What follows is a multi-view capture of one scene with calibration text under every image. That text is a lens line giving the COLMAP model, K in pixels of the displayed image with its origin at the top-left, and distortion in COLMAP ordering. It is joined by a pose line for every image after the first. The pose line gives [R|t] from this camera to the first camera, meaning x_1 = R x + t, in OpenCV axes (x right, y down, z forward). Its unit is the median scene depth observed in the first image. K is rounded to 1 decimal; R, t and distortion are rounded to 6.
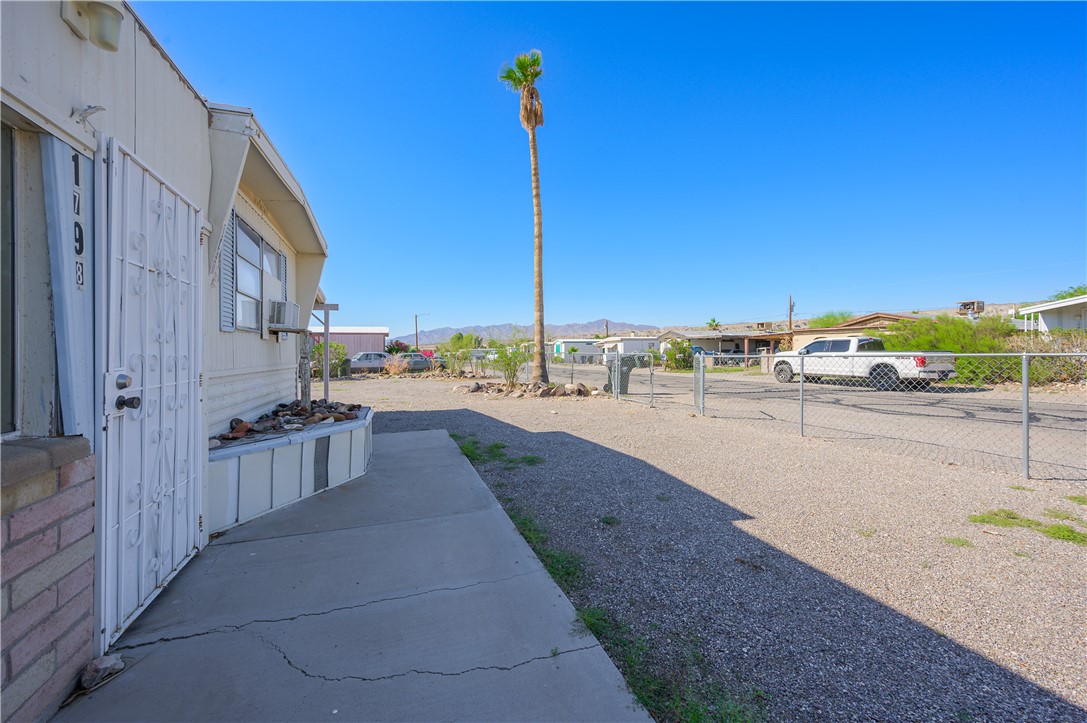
lens RADIAL K [[436.8, 0, 540.5], [0, 436.8, 354.6], [0, 0, 1]] dist [0.001236, -0.000169]
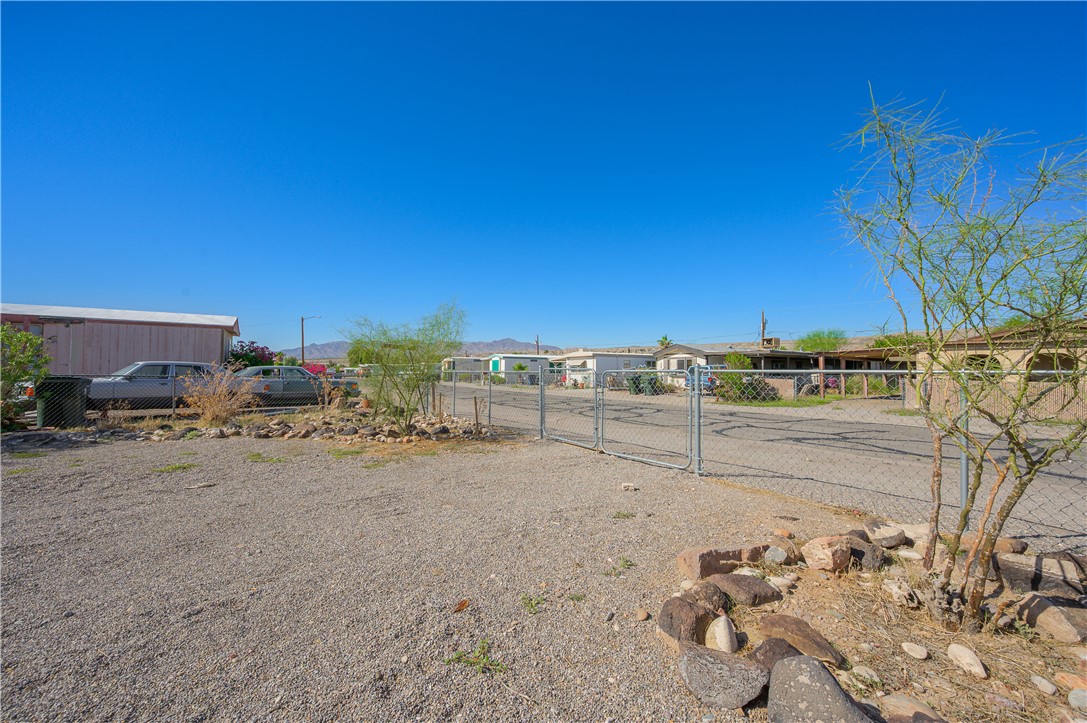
lens RADIAL K [[436.8, 0, 544.7], [0, 436.8, 363.0], [0, 0, 1]] dist [0.001236, -0.000169]
pose [[0.974825, 0.022819, 0.221799, -0.066229], [-0.017732, 0.999533, -0.024902, 0.000053], [-0.222264, 0.020343, 0.974774, 0.267302]]
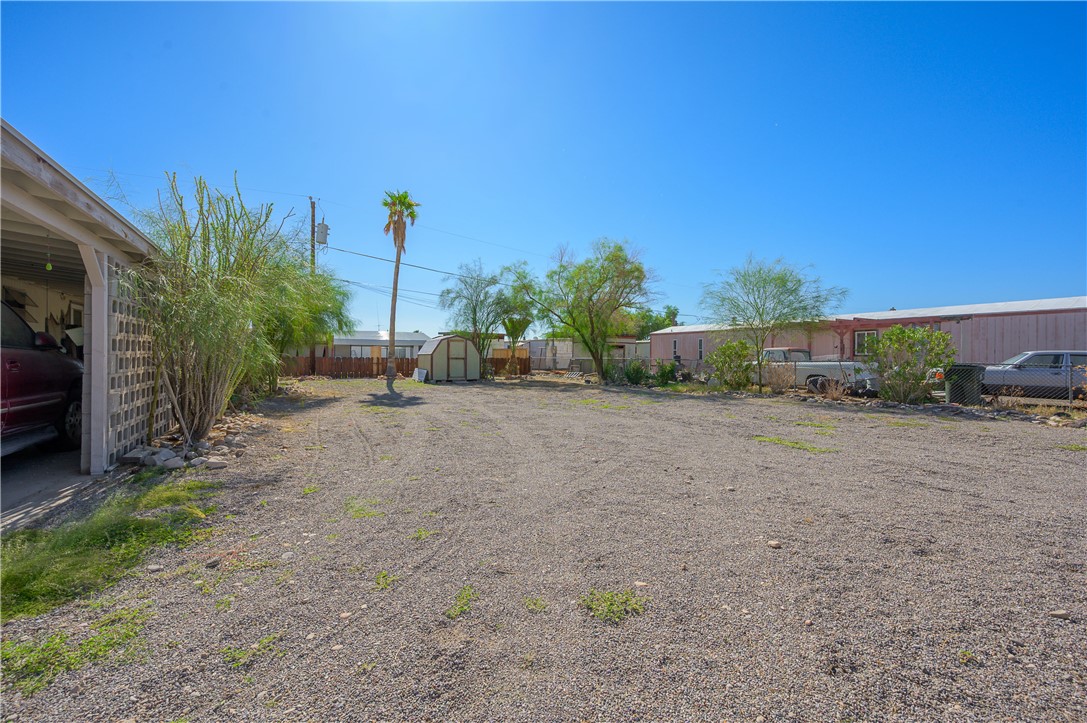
lens RADIAL K [[436.8, 0, 545.0], [0, 436.8, 359.1], [0, 0, 1]] dist [0.001236, -0.000169]
pose [[0.220210, 0.020565, -0.975236, -0.050358], [-0.013777, 0.999744, 0.017971, 0.000831], [0.975355, 0.009478, 0.220436, 0.232526]]
